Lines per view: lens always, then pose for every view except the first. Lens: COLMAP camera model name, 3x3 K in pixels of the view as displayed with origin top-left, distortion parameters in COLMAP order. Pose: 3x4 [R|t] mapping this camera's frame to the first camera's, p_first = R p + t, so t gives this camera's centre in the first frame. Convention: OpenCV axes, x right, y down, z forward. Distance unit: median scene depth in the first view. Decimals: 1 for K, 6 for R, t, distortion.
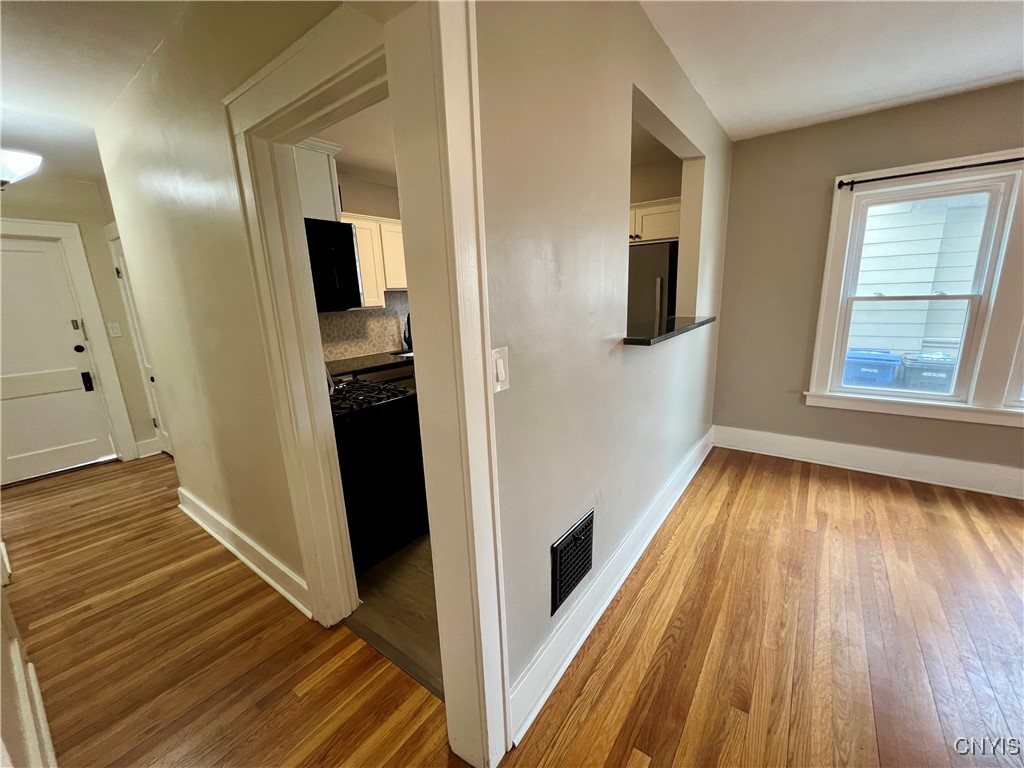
lens RADIAL K [[408.4, 0, 512.5], [0, 408.4, 385.0], [0, 0, 1]] dist [-0.001012, 0.000007]
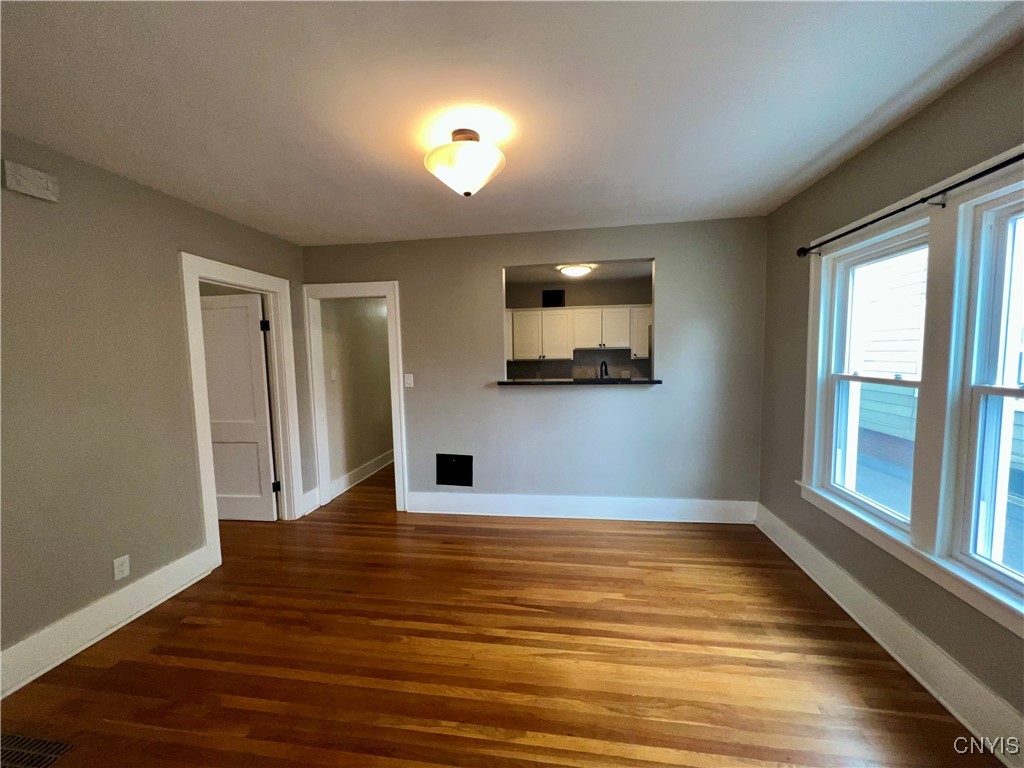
lens RADIAL K [[408.4, 0, 512.5], [0, 408.4, 385.0], [0, 0, 1]] dist [-0.001012, 0.000007]
pose [[0.469230, 0.103067, -0.877041, 0.960949], [-0.198454, 0.980069, 0.008998, -0.056691], [0.860488, 0.169830, 0.480332, 0.034643]]
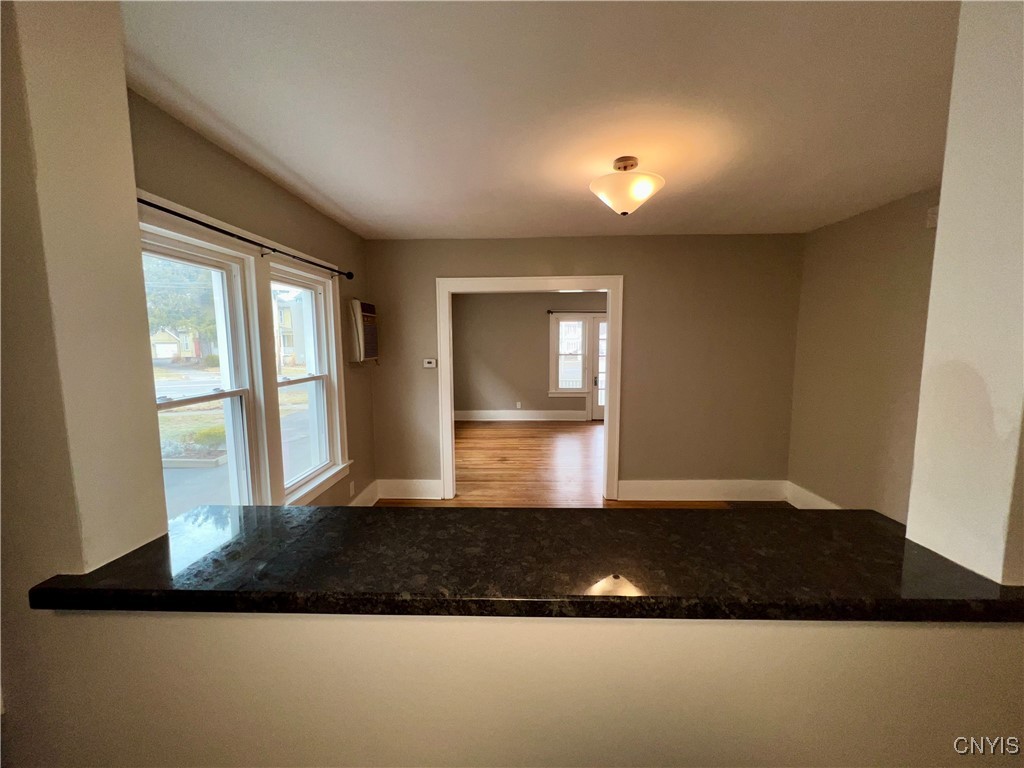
lens RADIAL K [[408.8, 0, 514.2], [0, 408.8, 385.4], [0, 0, 1]] dist [-0.000207, -0.000223]
pose [[-0.572973, -0.044522, 0.818364, 0.088856], [0.211406, 0.956704, 0.200064, -0.190393], [-0.791839, 0.287638, -0.538753, 0.678464]]
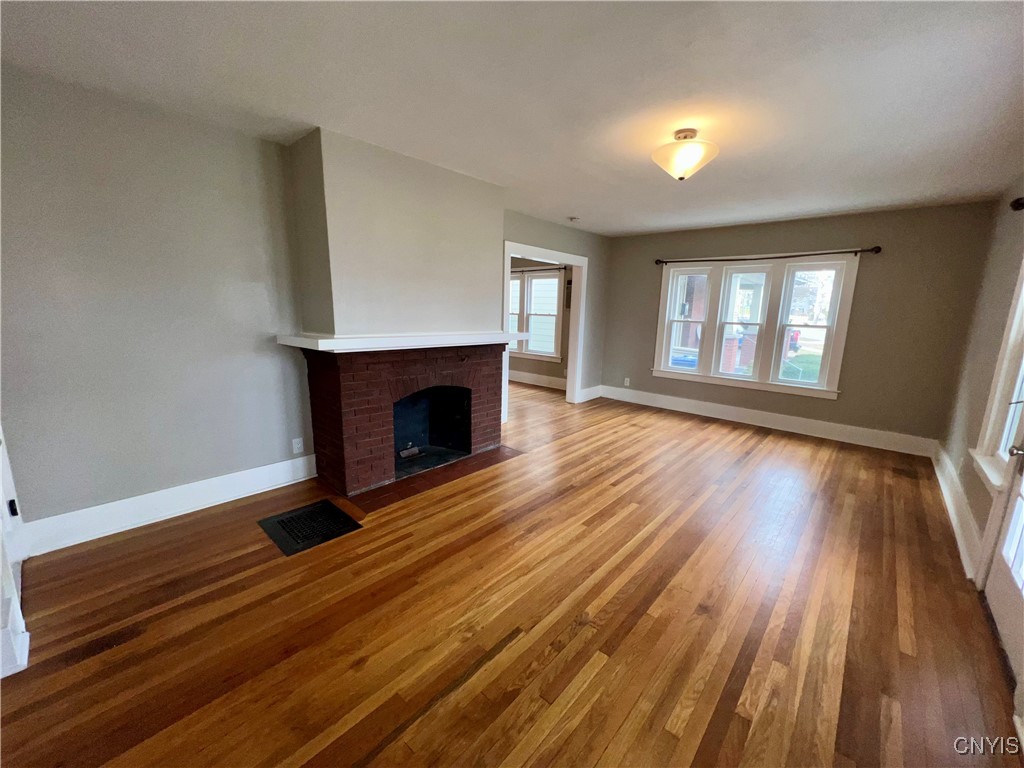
lens RADIAL K [[408.4, 0, 512.5], [0, 408.4, 385.0], [0, 0, 1]] dist [-0.001012, 0.000007]
pose [[0.992904, 0.082998, -0.085166, 0.938756], [-0.085969, 0.995789, -0.031837, 0.264686], [0.082165, 0.038933, 0.995858, -1.308560]]
